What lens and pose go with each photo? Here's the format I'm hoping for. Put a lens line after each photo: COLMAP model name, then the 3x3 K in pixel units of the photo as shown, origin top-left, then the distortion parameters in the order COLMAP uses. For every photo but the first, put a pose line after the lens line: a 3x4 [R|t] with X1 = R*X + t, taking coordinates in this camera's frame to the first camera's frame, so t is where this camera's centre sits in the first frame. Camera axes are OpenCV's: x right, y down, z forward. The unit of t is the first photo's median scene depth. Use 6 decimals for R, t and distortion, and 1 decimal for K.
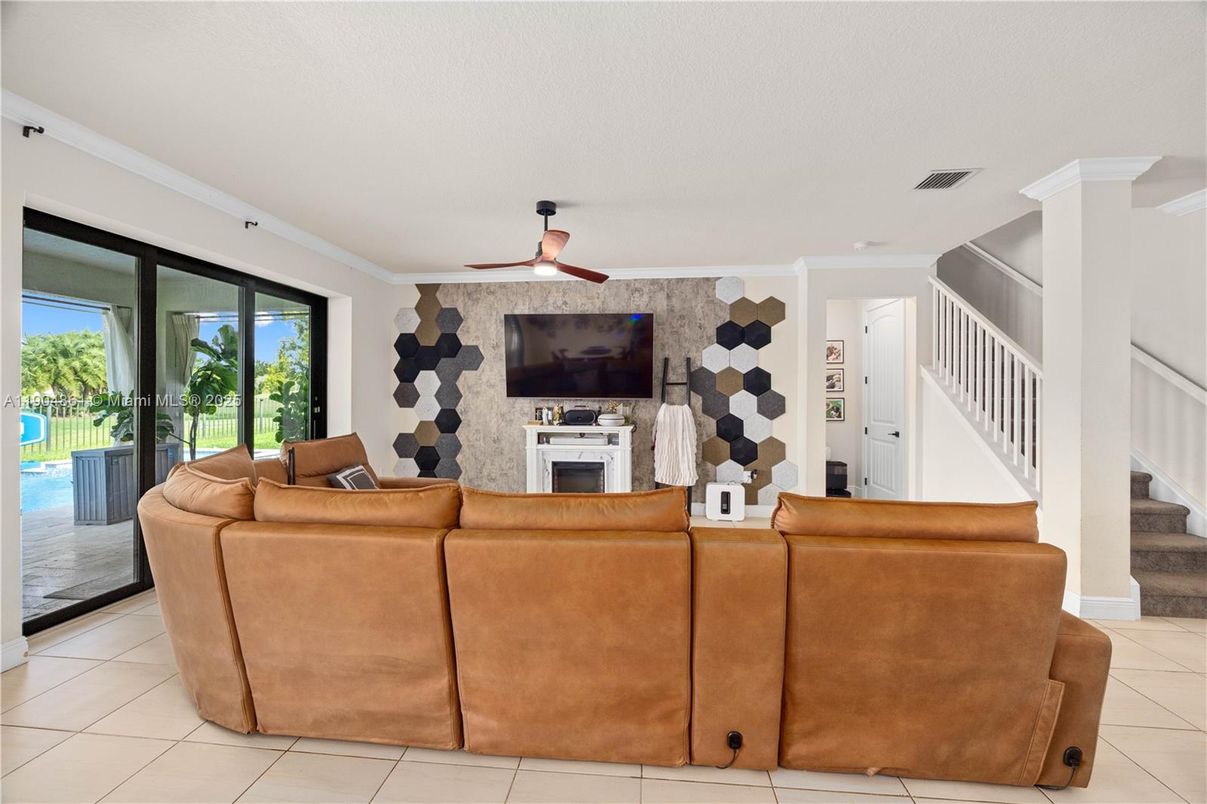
lens RADIAL K [[462.7, 0, 604.4], [0, 462.7, 397.6], [0, 0, 1]] dist [-0.002359, 0.000583]
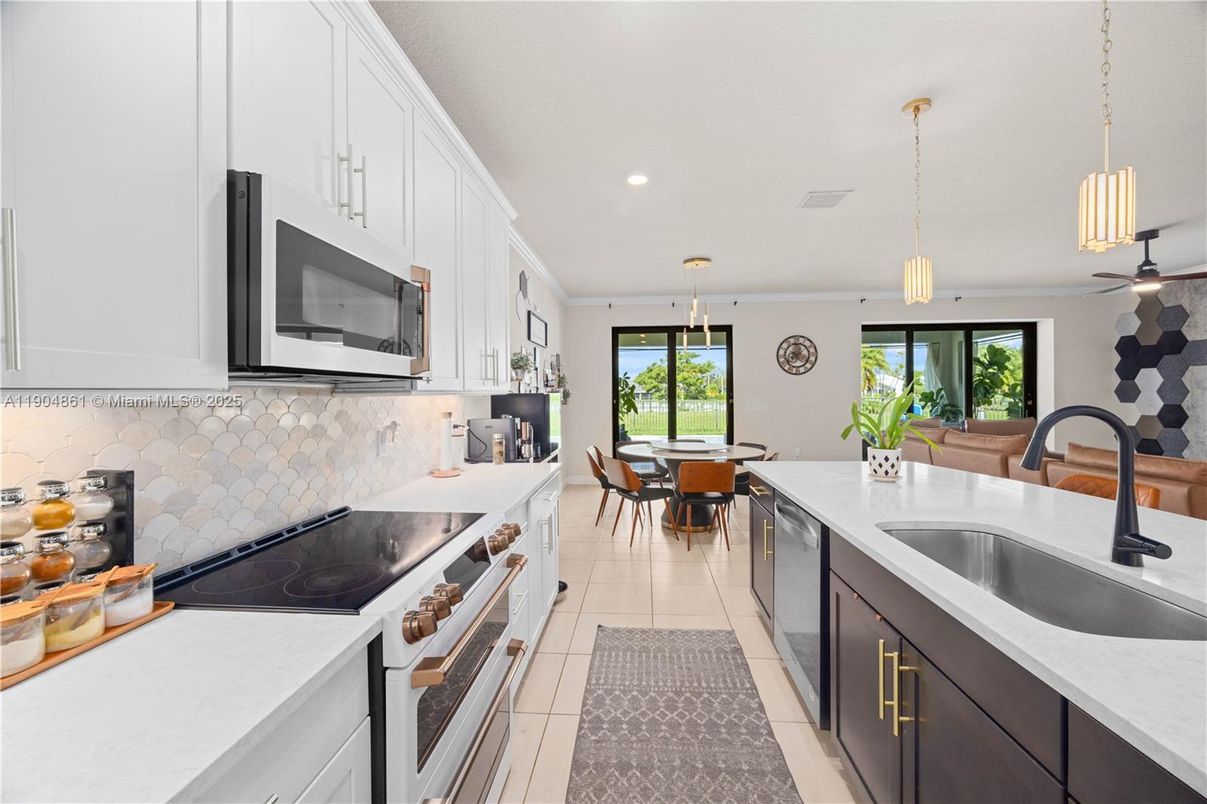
lens RADIAL K [[462.7, 0, 606.5], [0, 462.7, 395.0], [0, 0, 1]] dist [-0.002359, 0.000583]
pose [[0.021847, -0.003039, -0.999757, 0.701914], [-0.000043, 0.999995, -0.003041, 0.007222], [0.999761, 0.000110, 0.021847, -0.293050]]
